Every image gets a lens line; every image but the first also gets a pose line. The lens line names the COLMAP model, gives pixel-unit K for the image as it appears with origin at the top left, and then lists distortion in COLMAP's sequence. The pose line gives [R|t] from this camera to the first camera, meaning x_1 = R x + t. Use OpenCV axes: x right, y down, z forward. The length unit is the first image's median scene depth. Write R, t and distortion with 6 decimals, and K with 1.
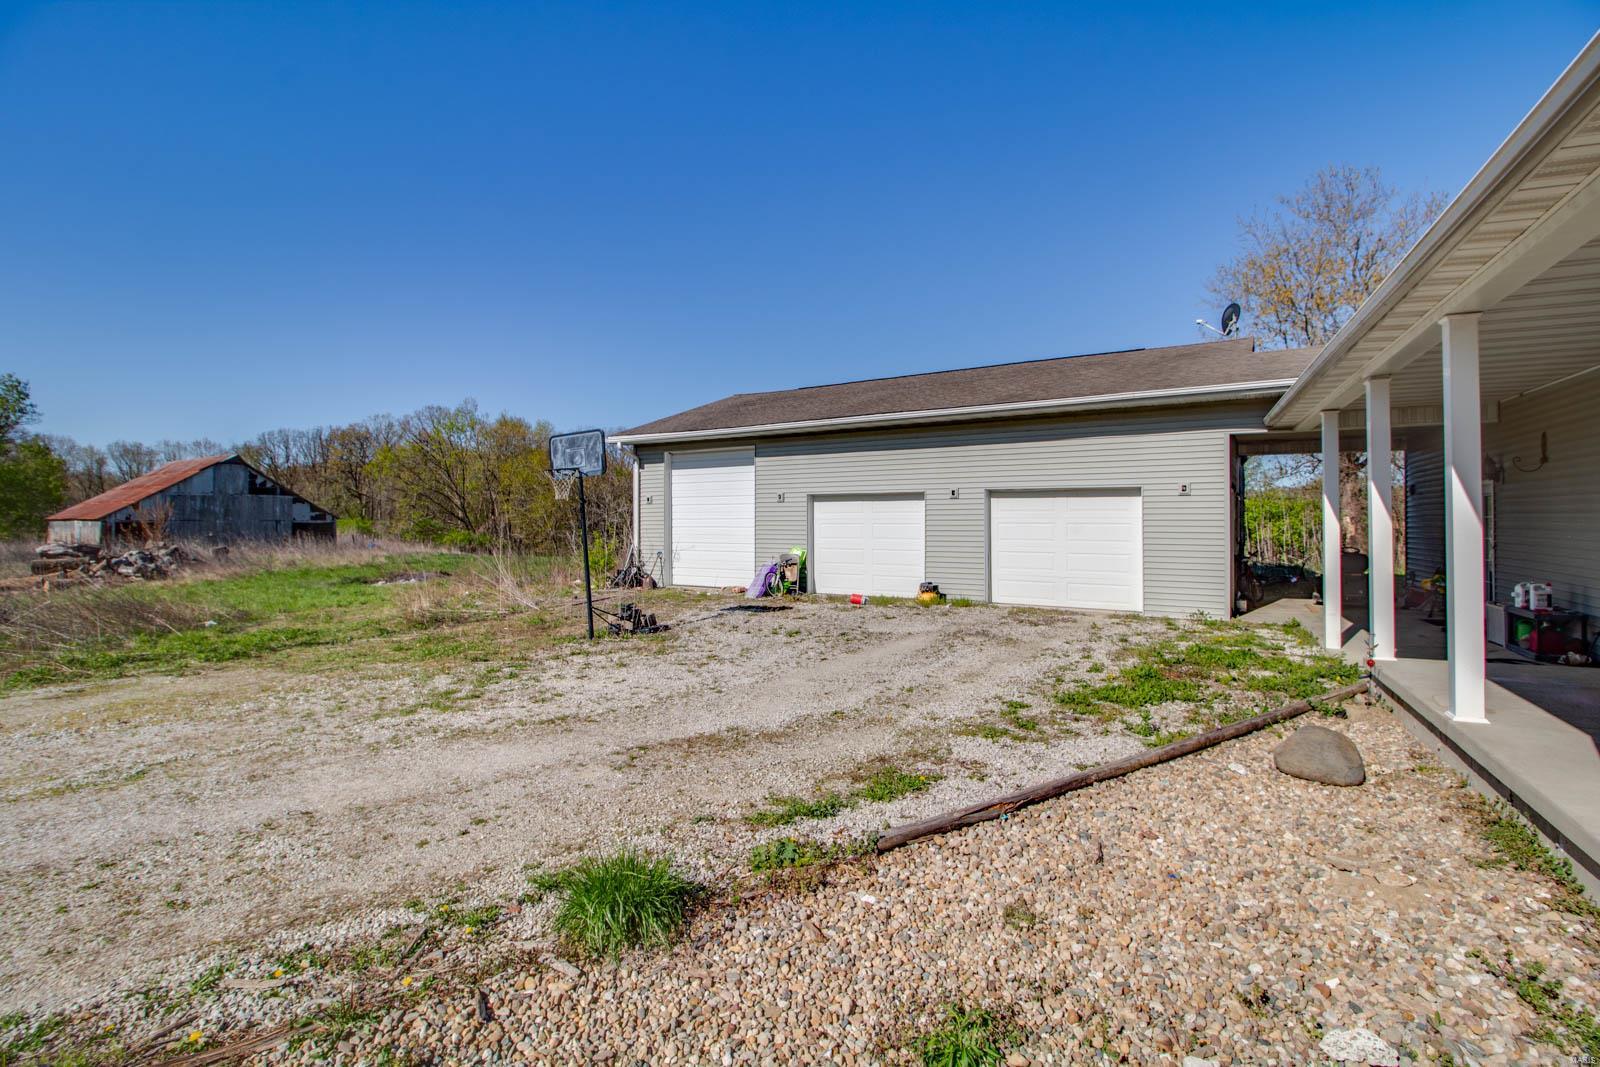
lens RADIAL K [[751.9, 0, 803.8], [0, 751.9, 514.9], [0, 0, 1]] dist [-0.021788, -0.001536]
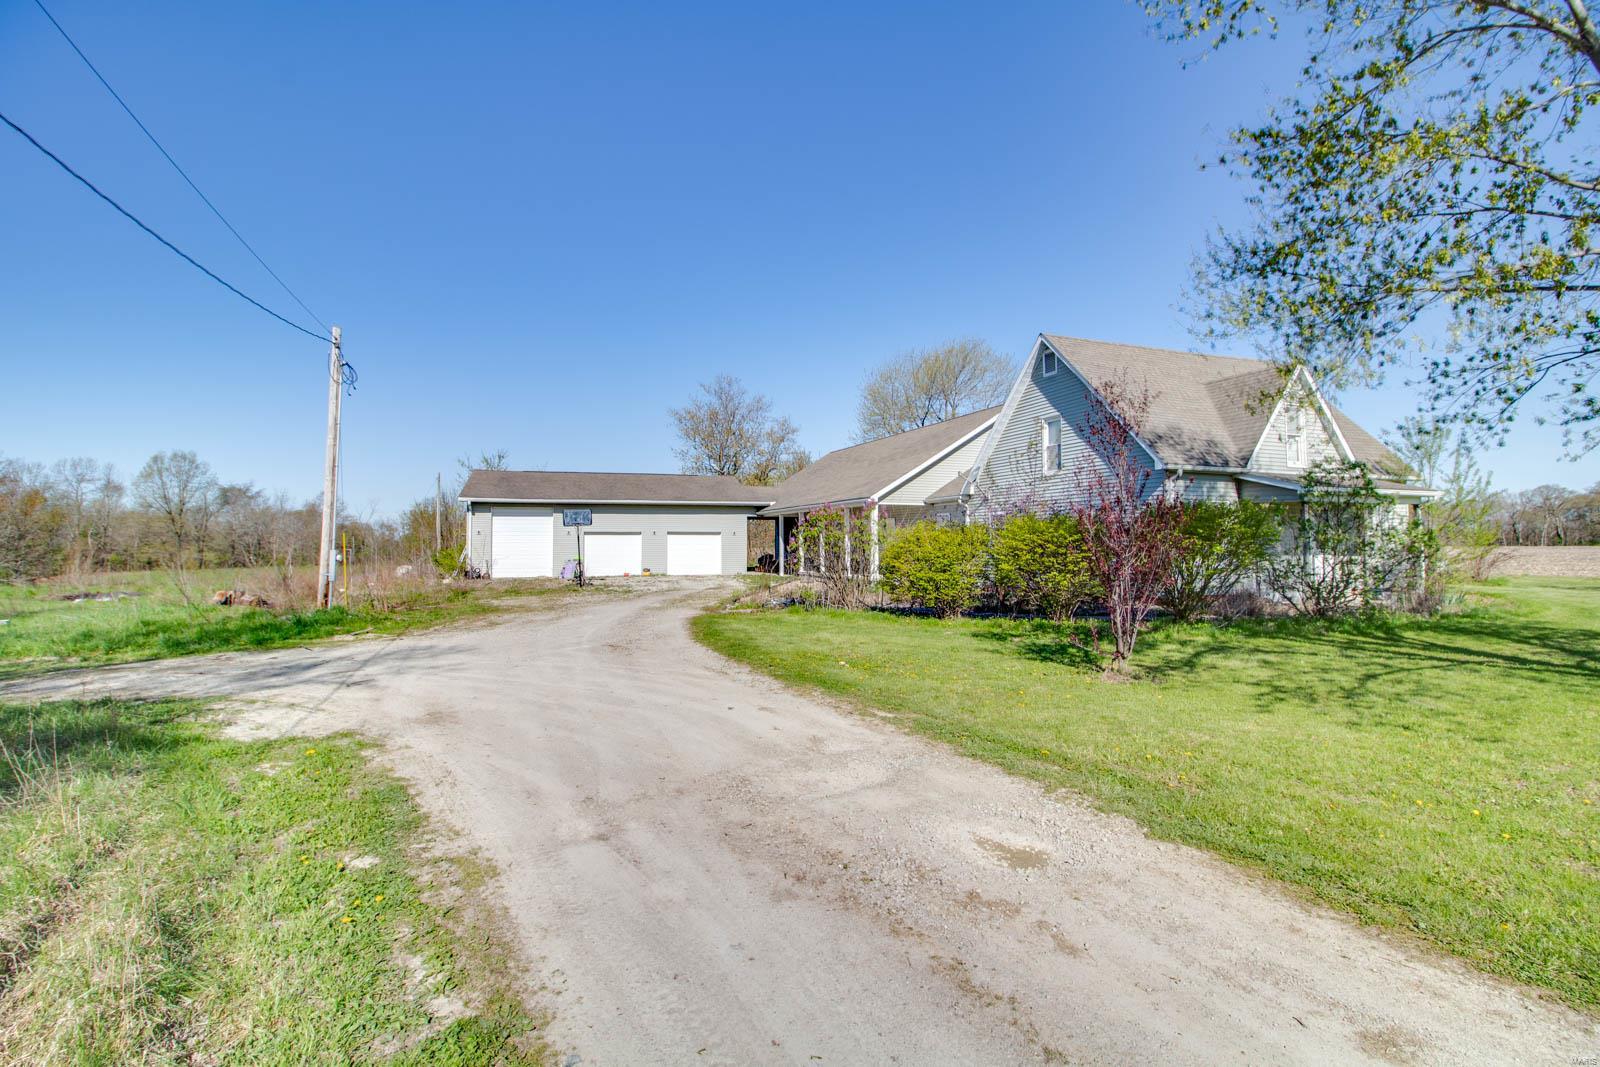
lens RADIAL K [[751.9, 0, 803.8], [0, 751.9, 514.9], [0, 0, 1]] dist [-0.021788, -0.001536]
pose [[0.644531, 0.030279, 0.763979, -1.837890], [-0.003097, 0.999311, -0.036993, 0.004500], [-0.764572, 0.021477, 0.644180, -1.346859]]
